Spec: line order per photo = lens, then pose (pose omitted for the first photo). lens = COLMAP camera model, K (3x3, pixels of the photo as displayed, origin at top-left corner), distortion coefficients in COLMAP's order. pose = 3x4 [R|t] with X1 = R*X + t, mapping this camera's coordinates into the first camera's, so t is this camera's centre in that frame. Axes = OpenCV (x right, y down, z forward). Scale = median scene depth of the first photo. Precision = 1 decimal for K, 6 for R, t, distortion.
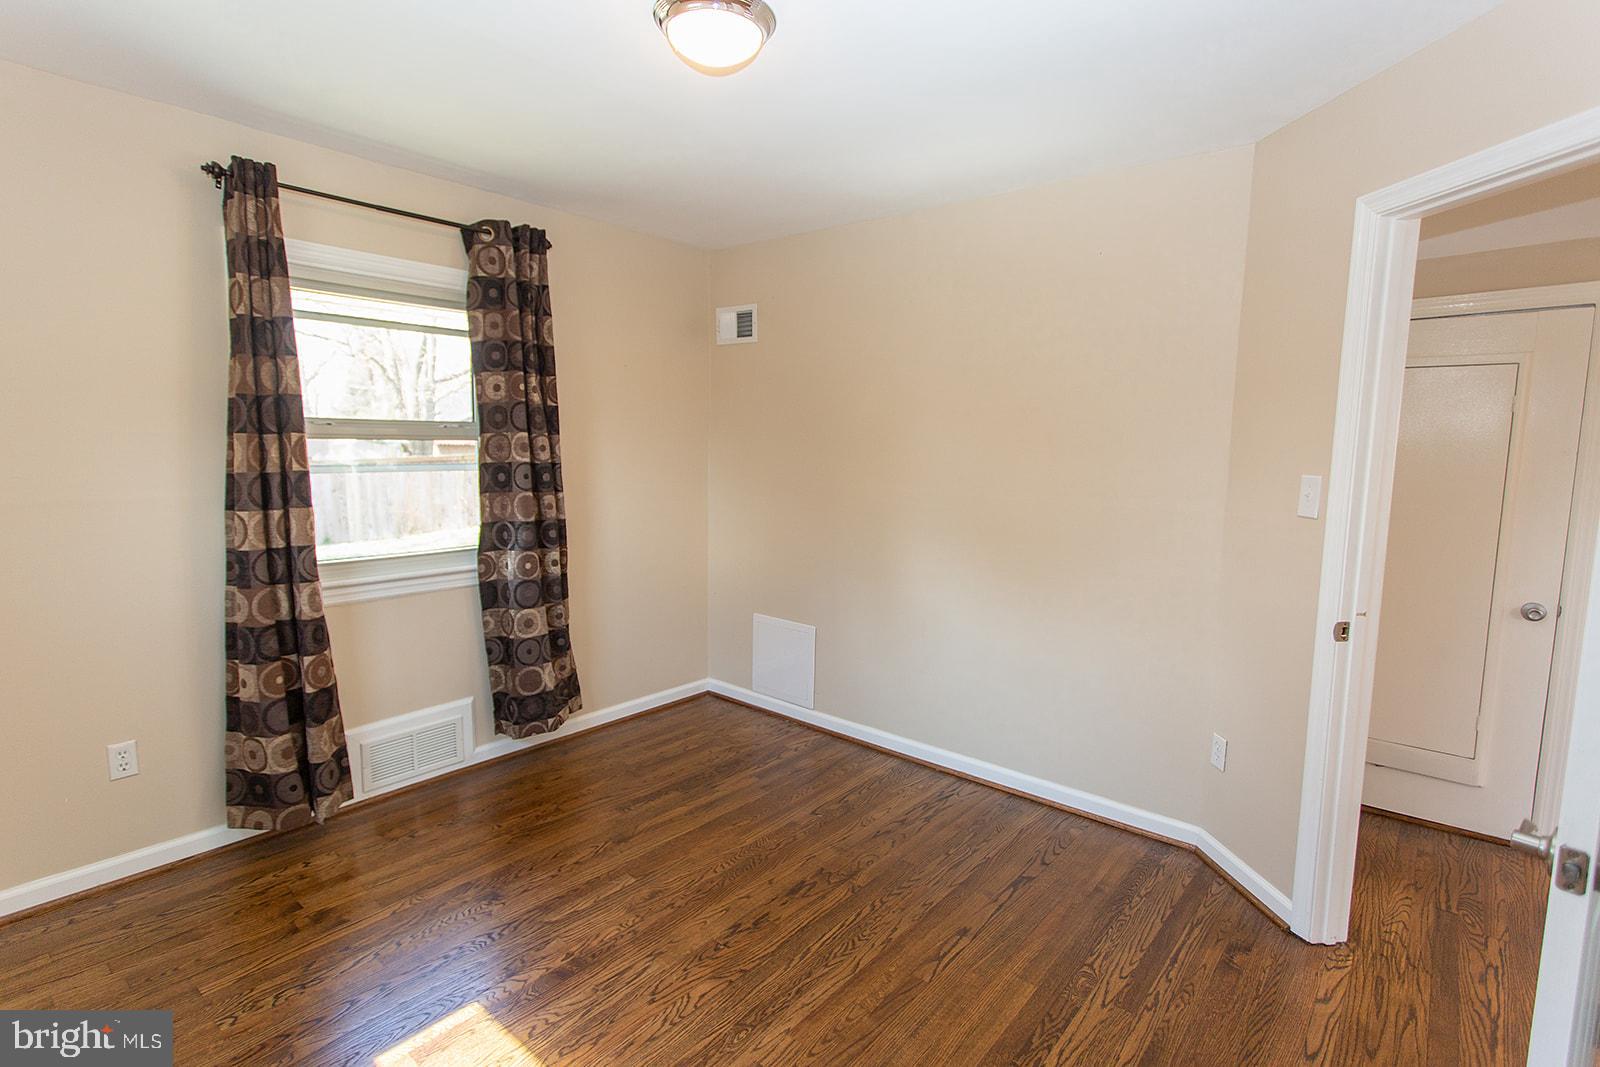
lens RADIAL K [[759.7, 0, 793.9], [0, 759.7, 528.0], [0, 0, 1]] dist [0.000752, 0.001769]
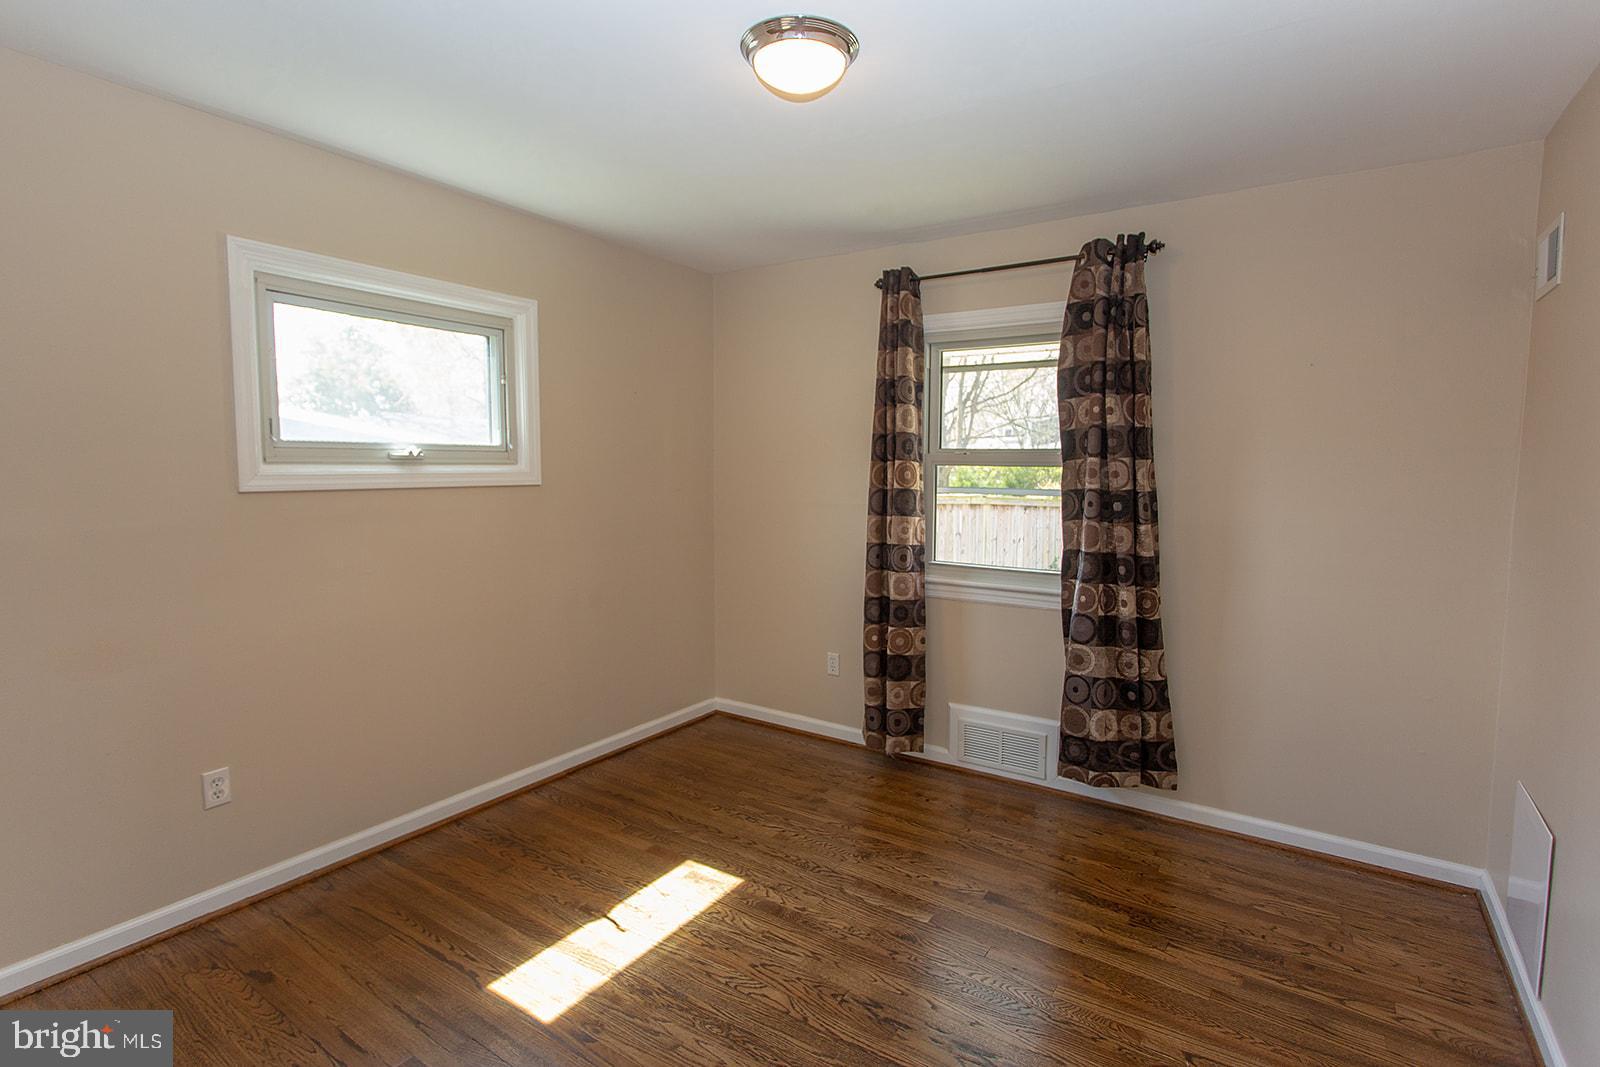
lens RADIAL K [[759.7, 0, 793.9], [0, 759.7, 528.0], [0, 0, 1]] dist [0.000752, 0.001769]
pose [[0.137246, 0.068459, -0.988169, 0.568015], [-0.121738, 0.991212, 0.051762, -0.045546], [0.983028, 0.113193, 0.144373, 0.543661]]
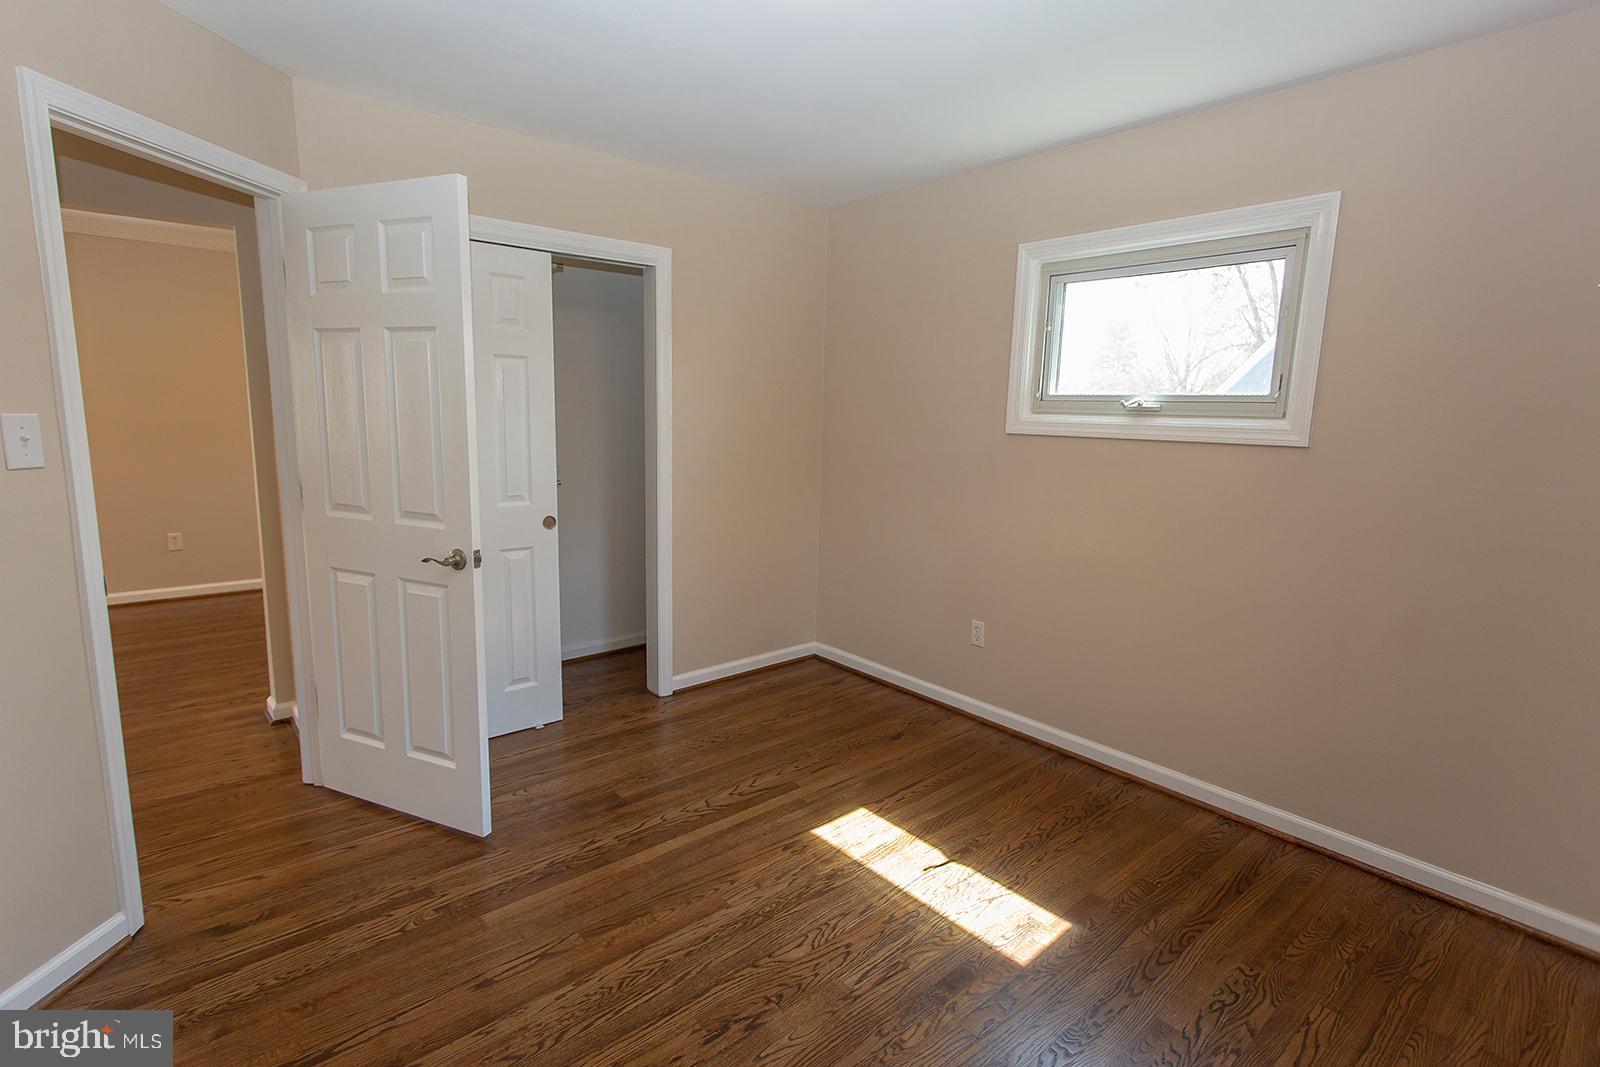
lens RADIAL K [[800.3, 0, 836.8], [0, 800.3, 530.9], [0, 0, 1]] dist [-0.000078, 0.000317]
pose [[-0.992947, -0.052978, 0.106067, -0.168887], [-0.022573, 0.962724, 0.269541, -0.140040], [-0.116393, 0.265245, -0.957130, 1.244131]]
